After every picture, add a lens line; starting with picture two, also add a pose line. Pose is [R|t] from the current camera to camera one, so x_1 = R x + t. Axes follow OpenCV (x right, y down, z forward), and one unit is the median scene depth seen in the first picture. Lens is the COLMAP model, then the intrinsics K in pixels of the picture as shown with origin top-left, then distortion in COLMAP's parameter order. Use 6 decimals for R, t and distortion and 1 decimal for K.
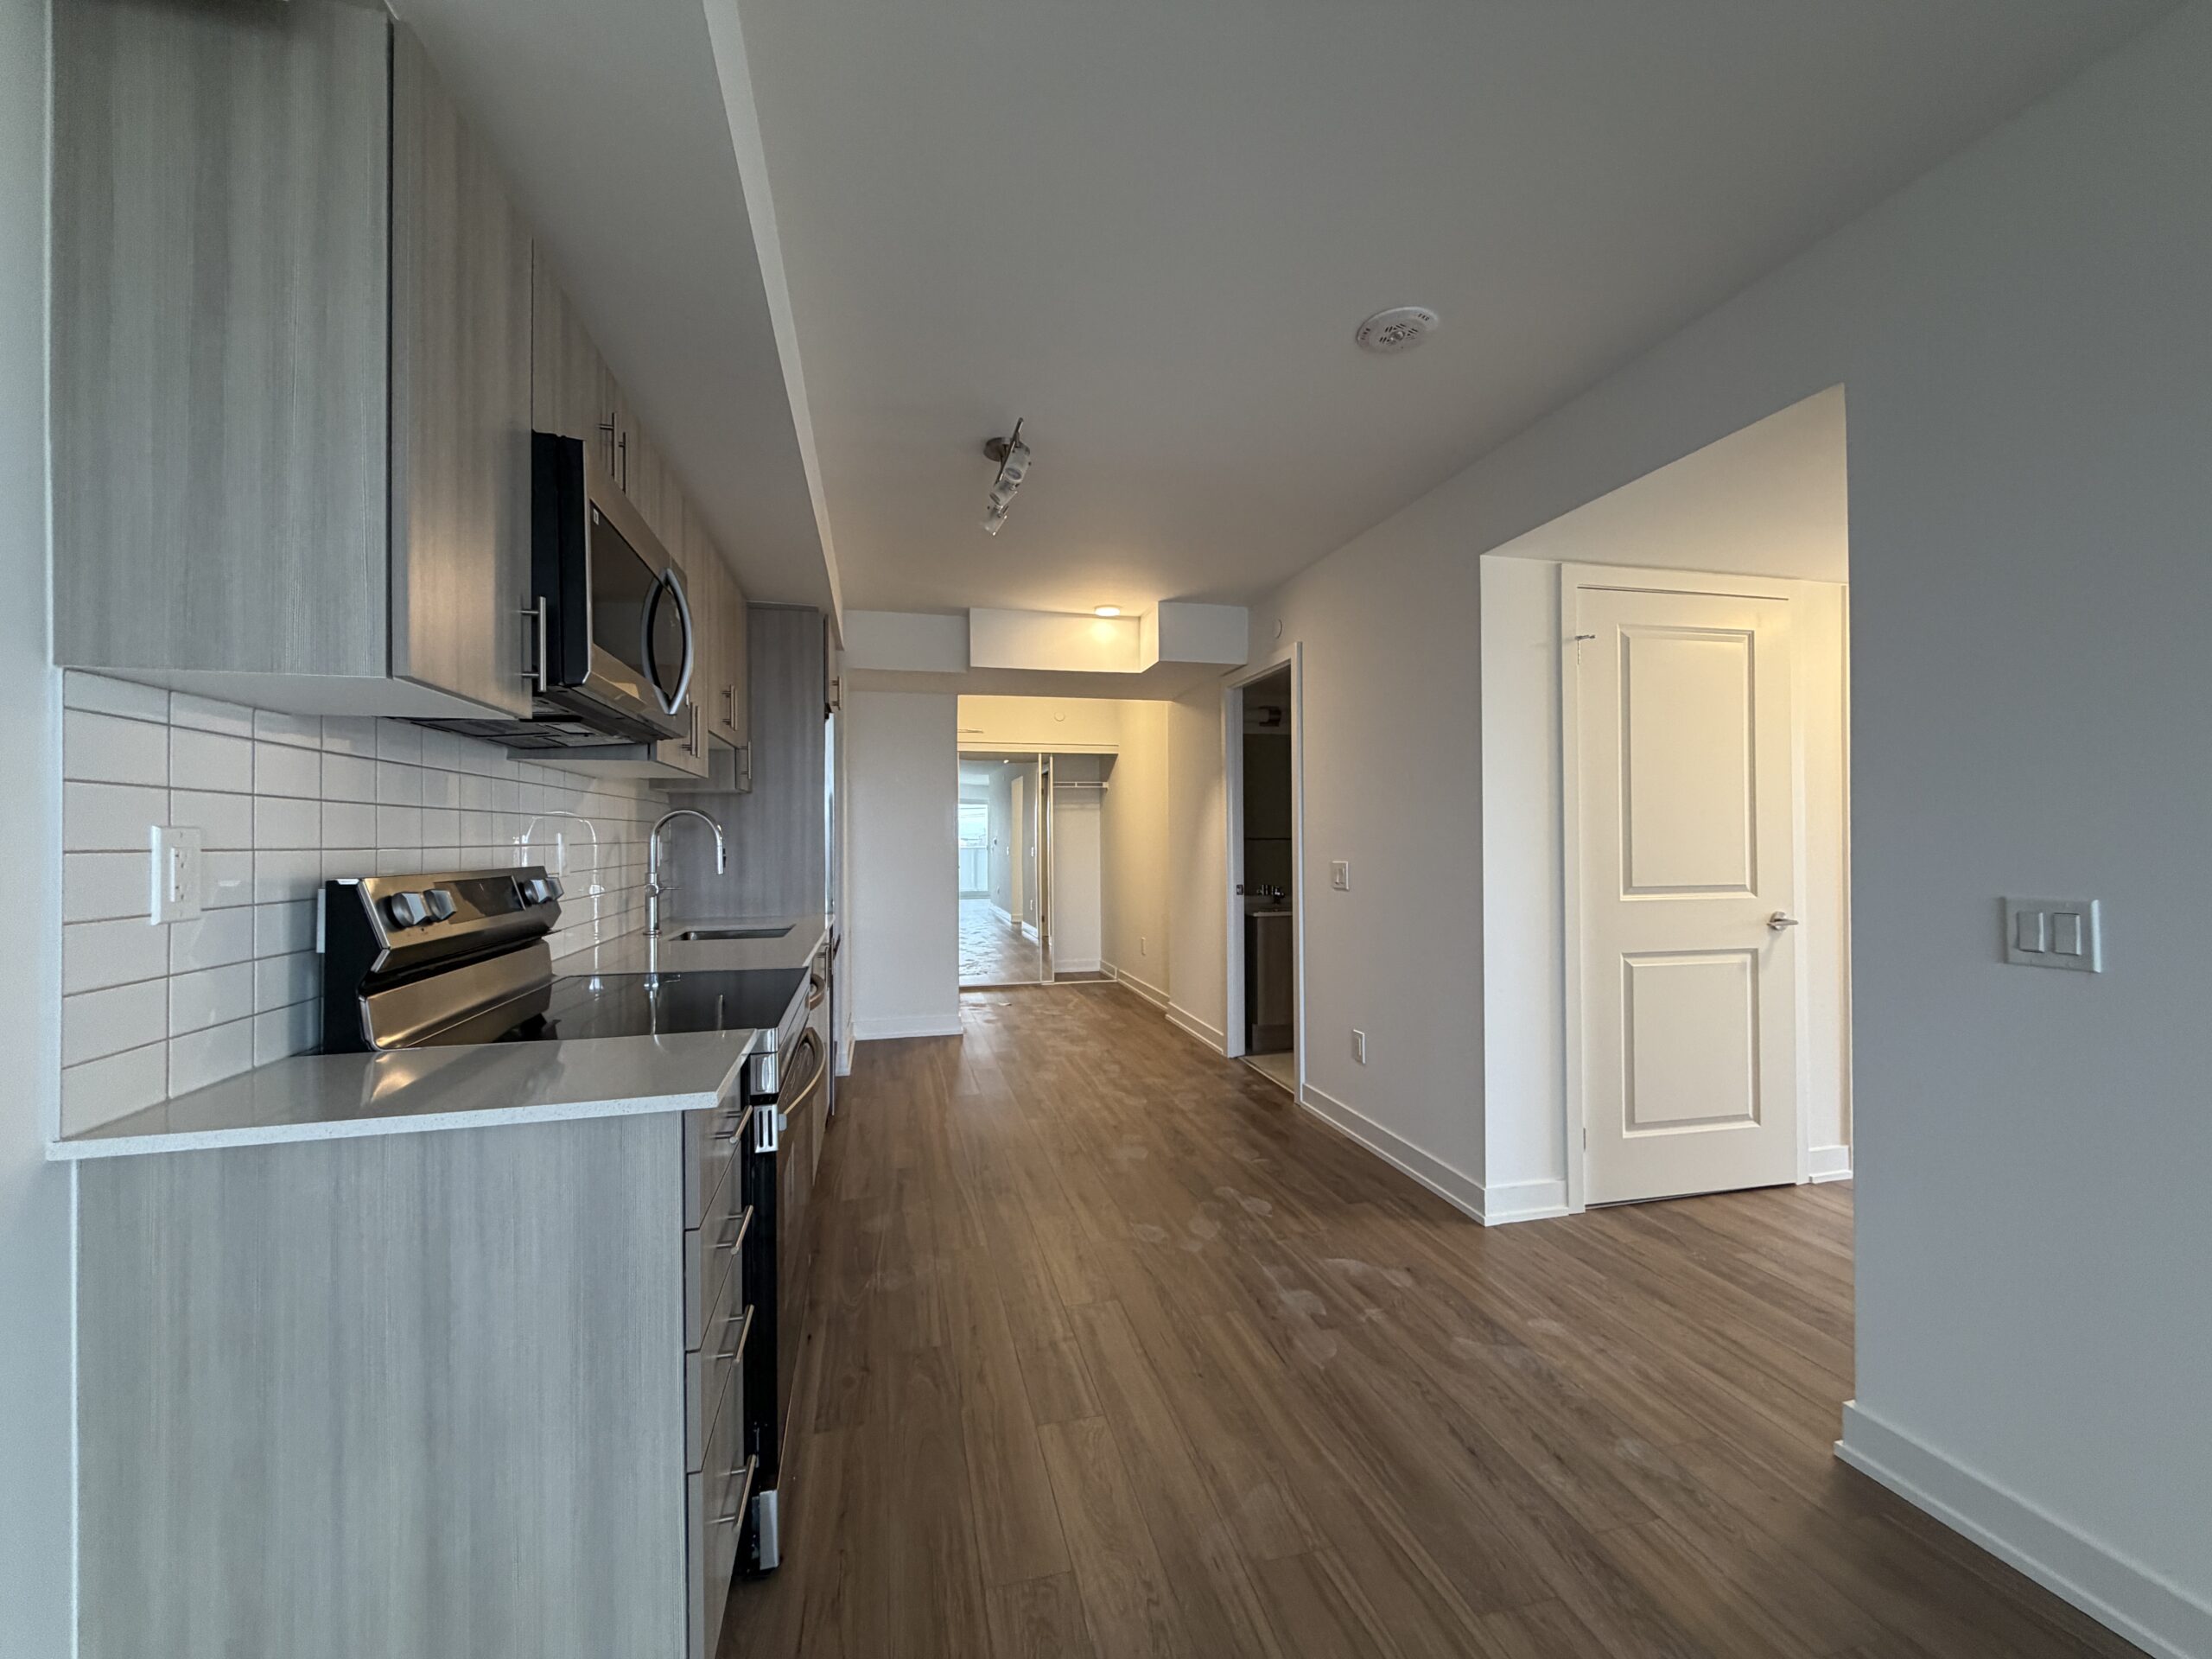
lens RADIAL K [[880.4, 0, 1094.8], [0, 880.4, 832.3], [0, 0, 1]] dist [0.001205, 0.000029]
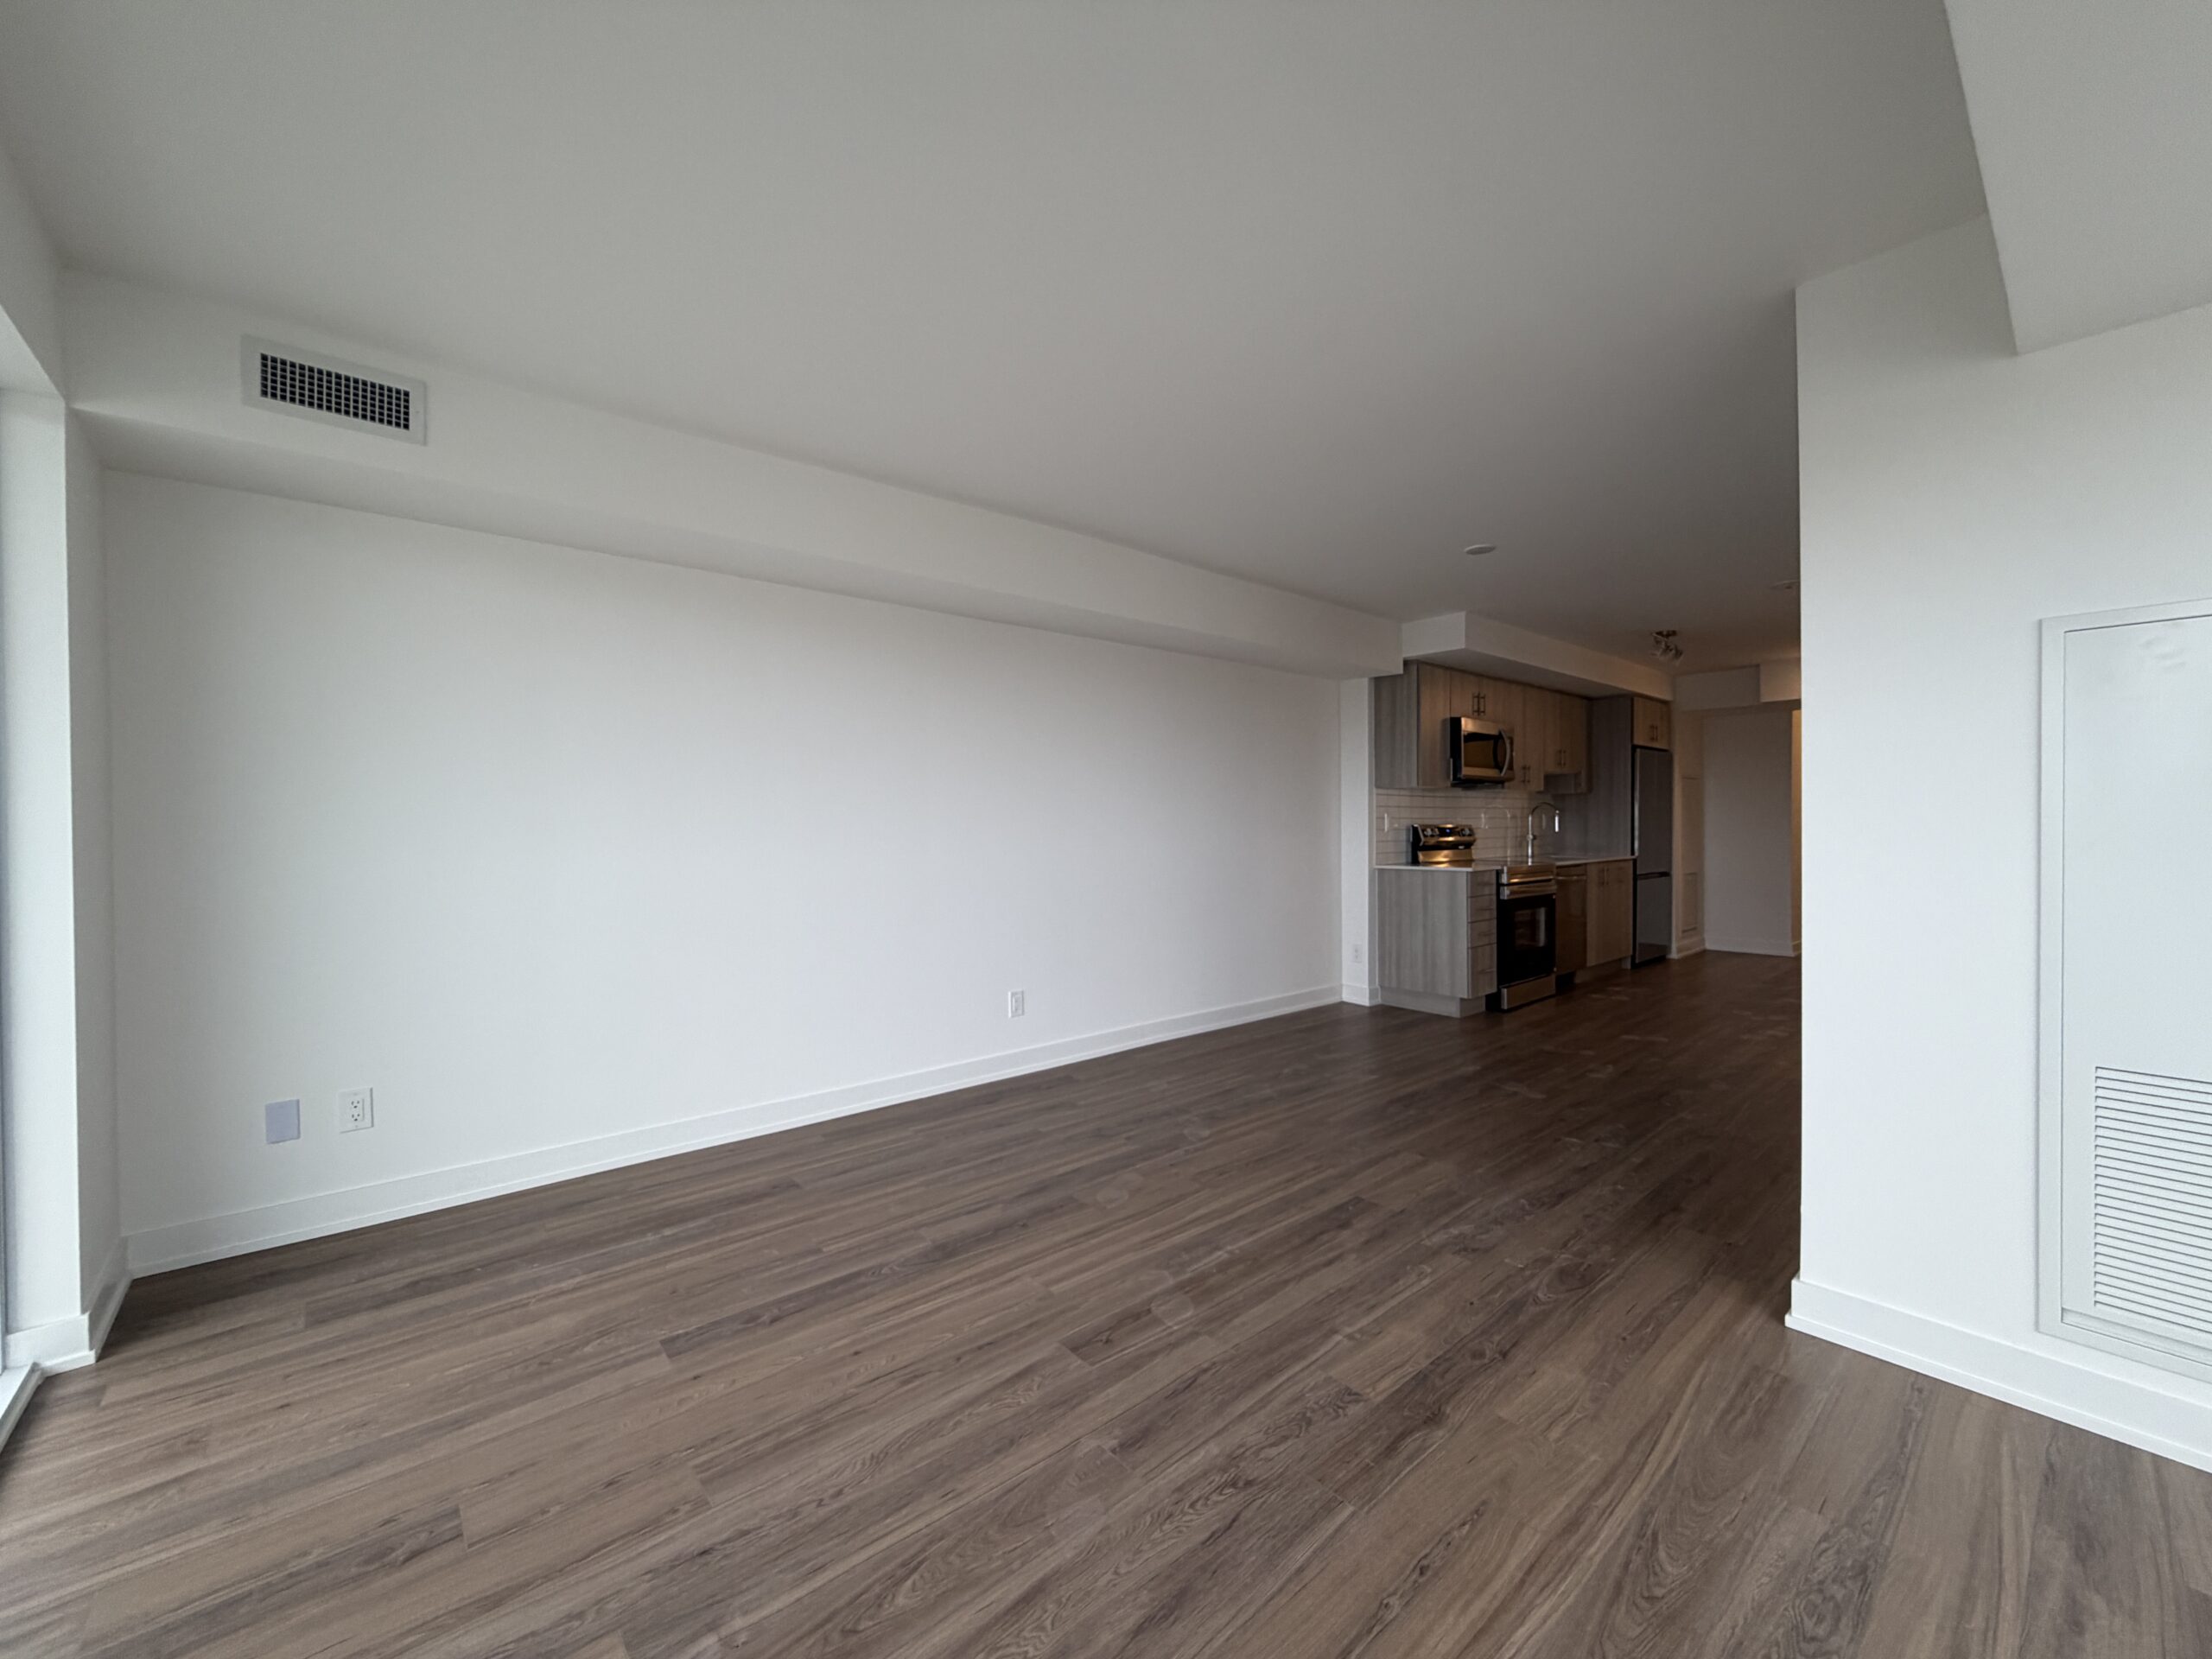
lens RADIAL K [[880.4, 0, 1103.1], [0, 880.4, 837.2], [0, 0, 1]] dist [0.001205, 0.000029]
pose [[0.452853, 0.014305, -0.891470, 1.181723], [0.010372, 0.999719, 0.021311, 0.001531], [0.891525, -0.018897, 0.452578, -1.192722]]
